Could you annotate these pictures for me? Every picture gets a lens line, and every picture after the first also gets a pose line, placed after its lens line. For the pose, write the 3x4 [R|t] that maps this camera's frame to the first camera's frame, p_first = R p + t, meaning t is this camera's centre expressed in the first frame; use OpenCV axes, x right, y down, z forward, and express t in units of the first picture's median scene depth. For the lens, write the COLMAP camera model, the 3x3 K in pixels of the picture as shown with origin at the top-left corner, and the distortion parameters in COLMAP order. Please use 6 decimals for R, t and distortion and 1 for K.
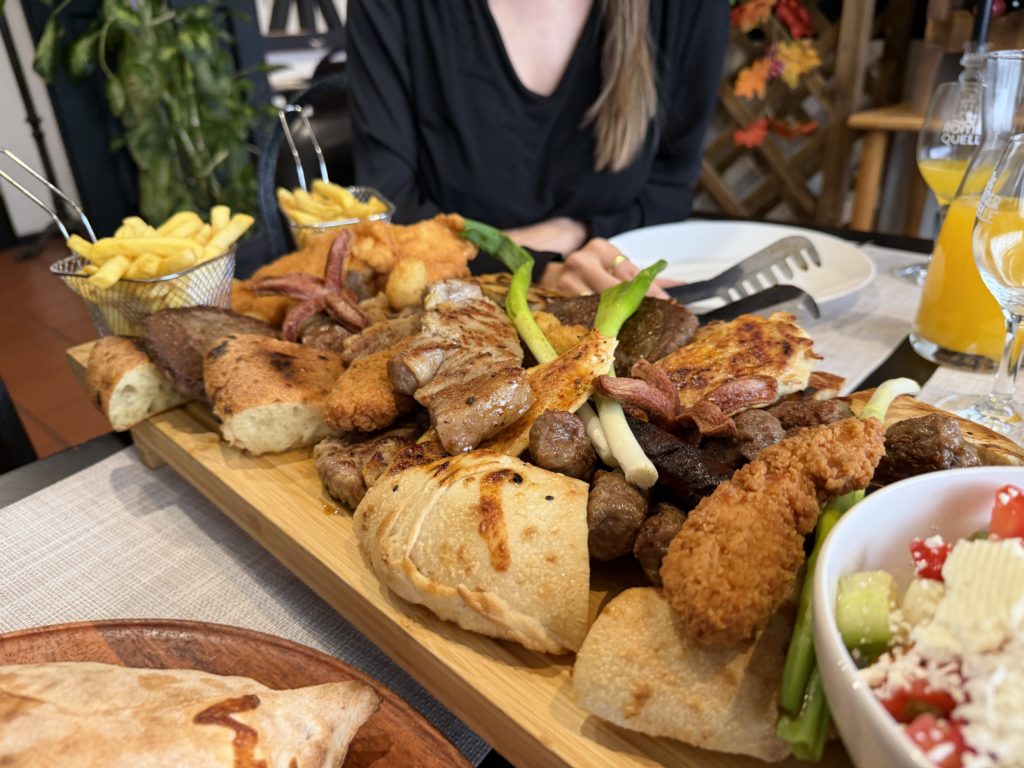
lens RADIAL K [[720.1, 0, 512.0], [0, 720.1, 384.0], [0, 0, 1]] dist [0.045929, -0.080350]
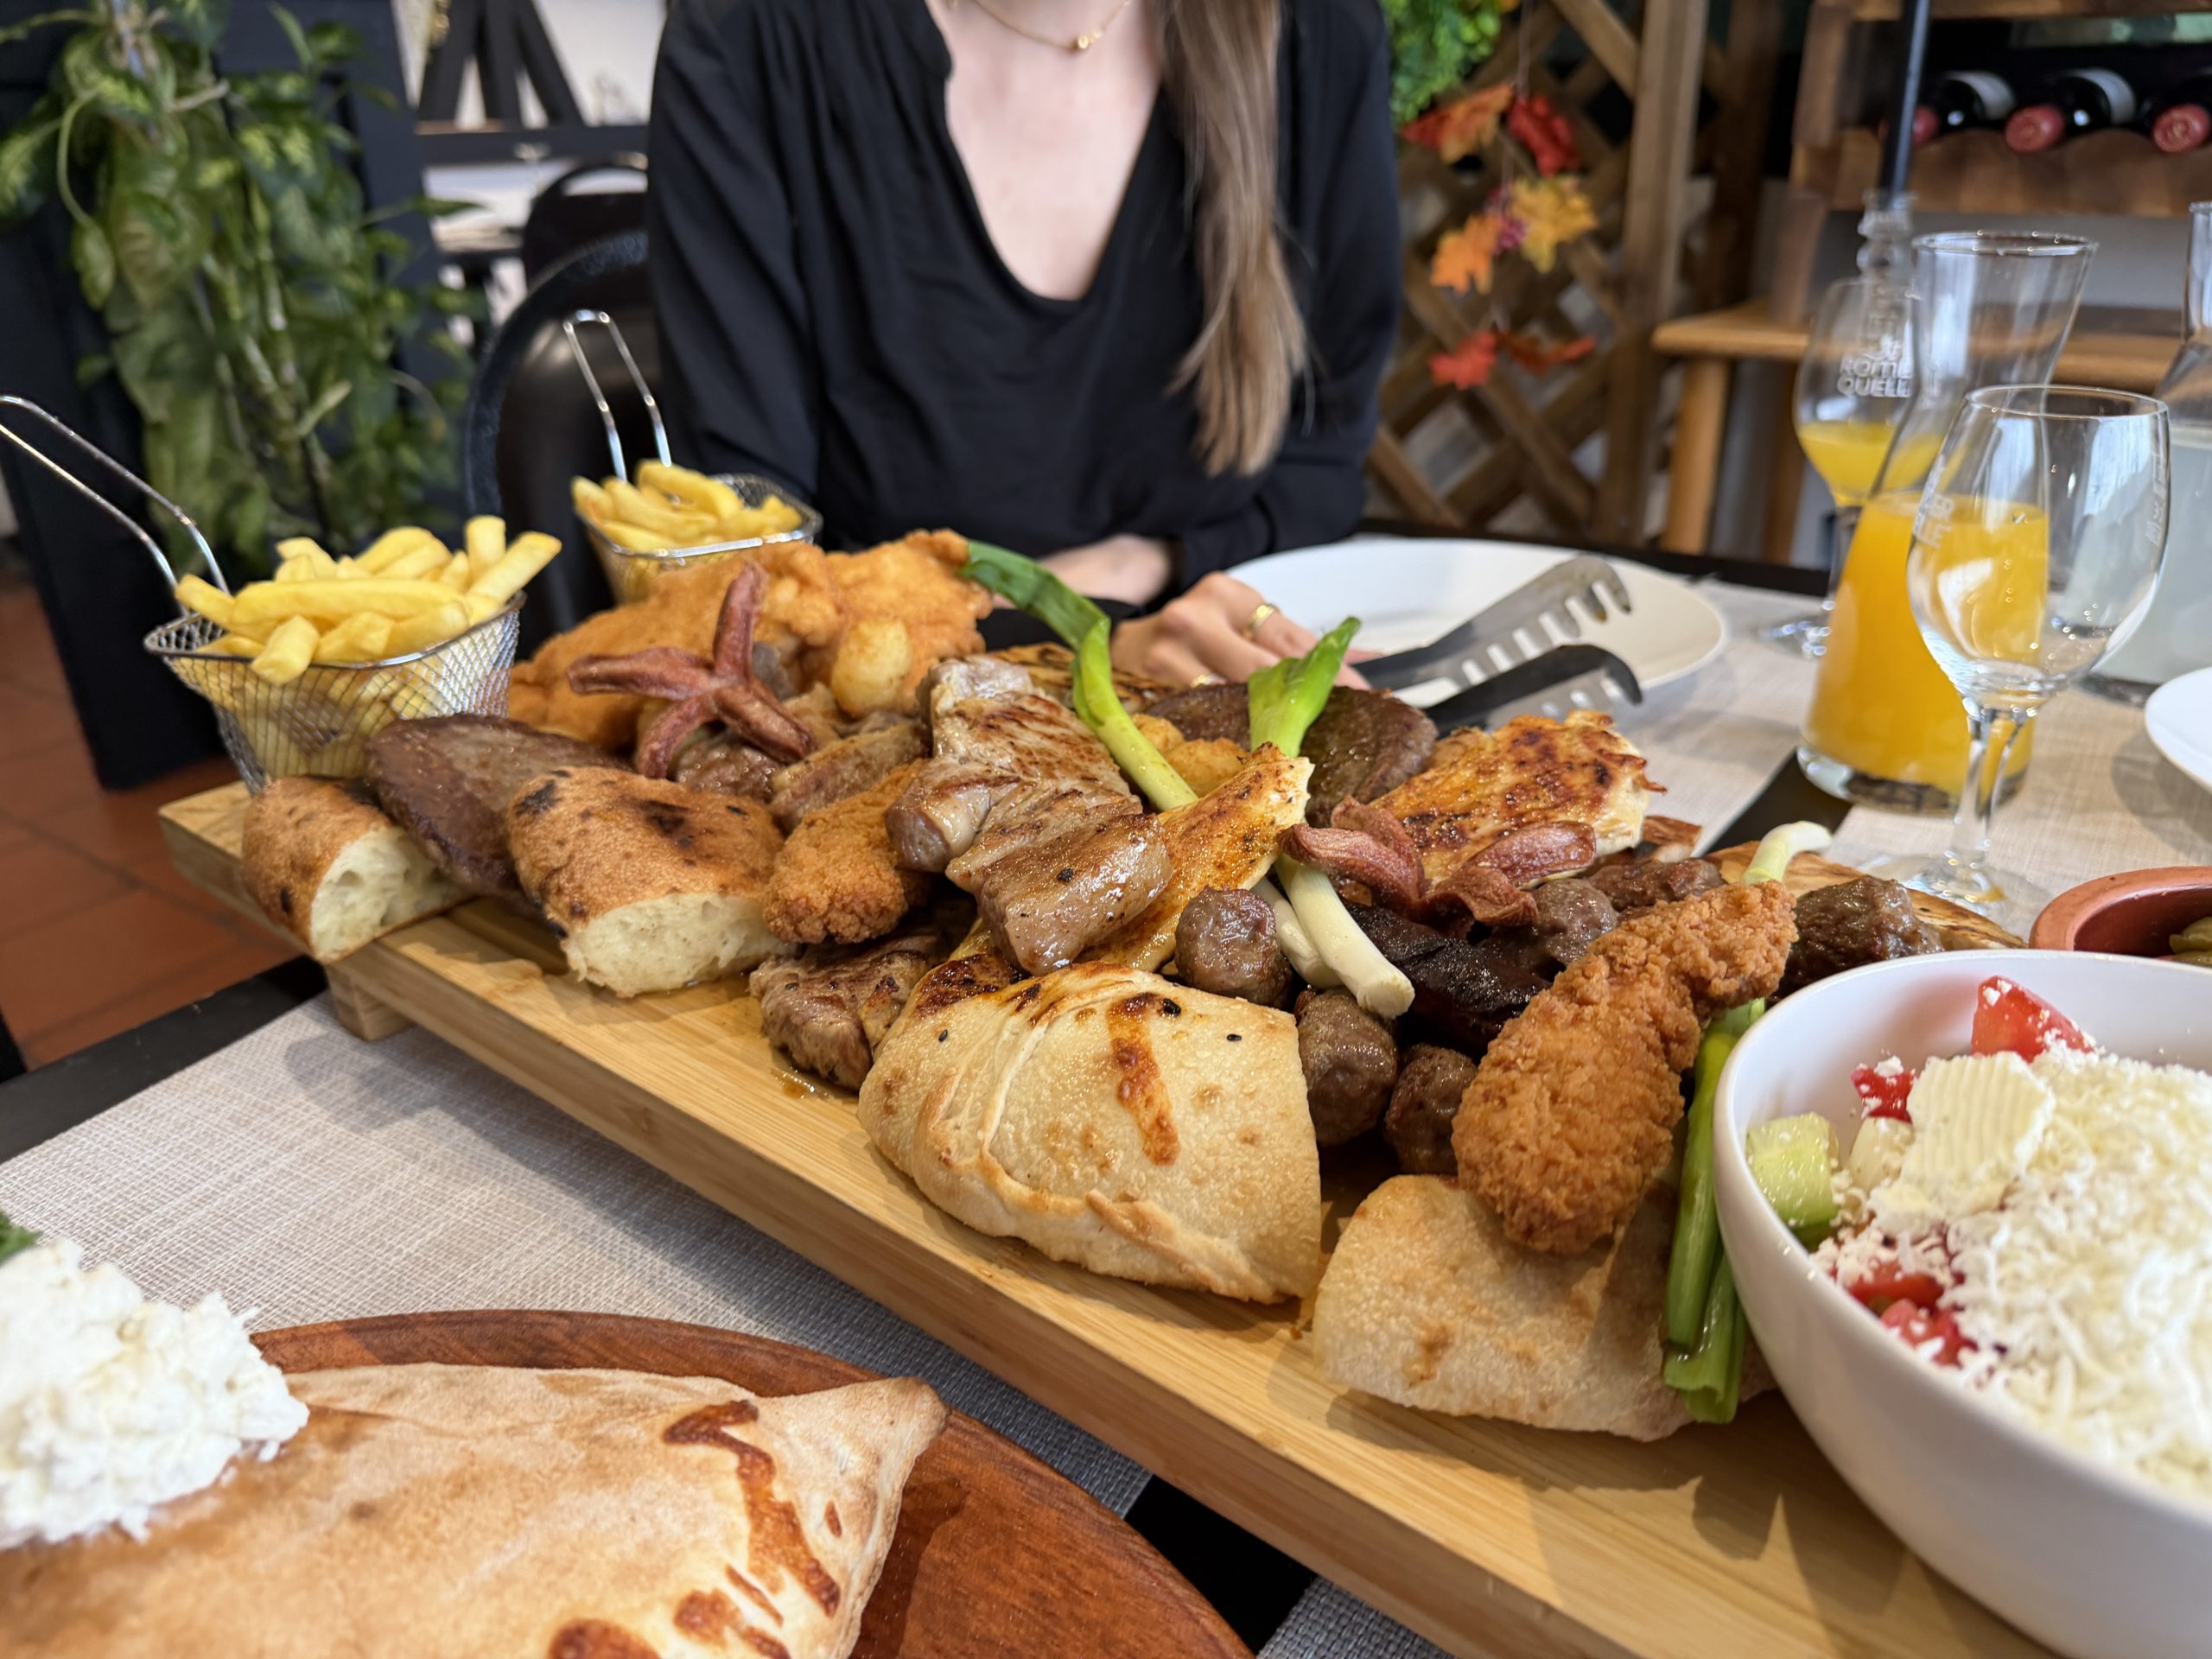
lens RADIAL K [[1547.8, 0, 1106.0], [0, 1547.8, 829.5], [0, 0, 1]] dist [0.090678, -0.162305]
pose [[0.994750, -0.022033, 0.099938, -0.118904], [0.025146, 0.999234, -0.029996, 0.019774], [-0.099201, 0.032351, 0.994541, -0.153992]]
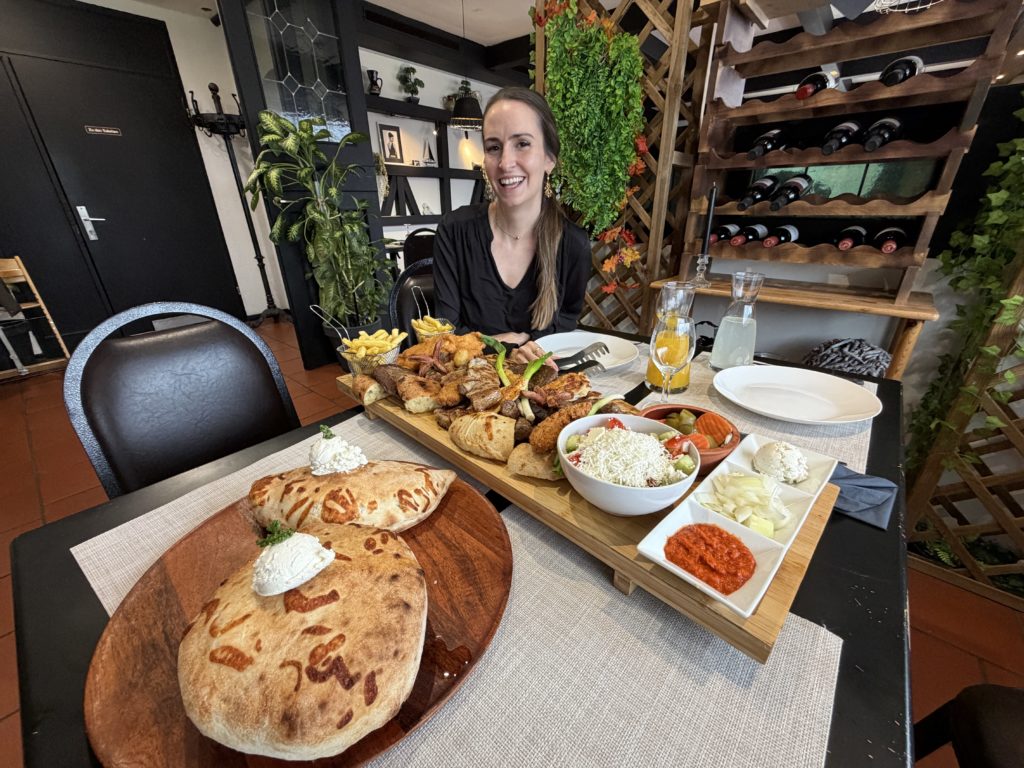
lens RADIAL K [[398.1, 0, 512.0], [0, 398.1, 384.0], [0, 0, 1]] dist [0.002649, -0.000070]
pose [[0.999431, 0.024023, 0.023669, 0.026157], [-0.023051, 0.998912, -0.040531, 0.030423], [-0.024617, 0.039963, 0.998898, -0.736810]]
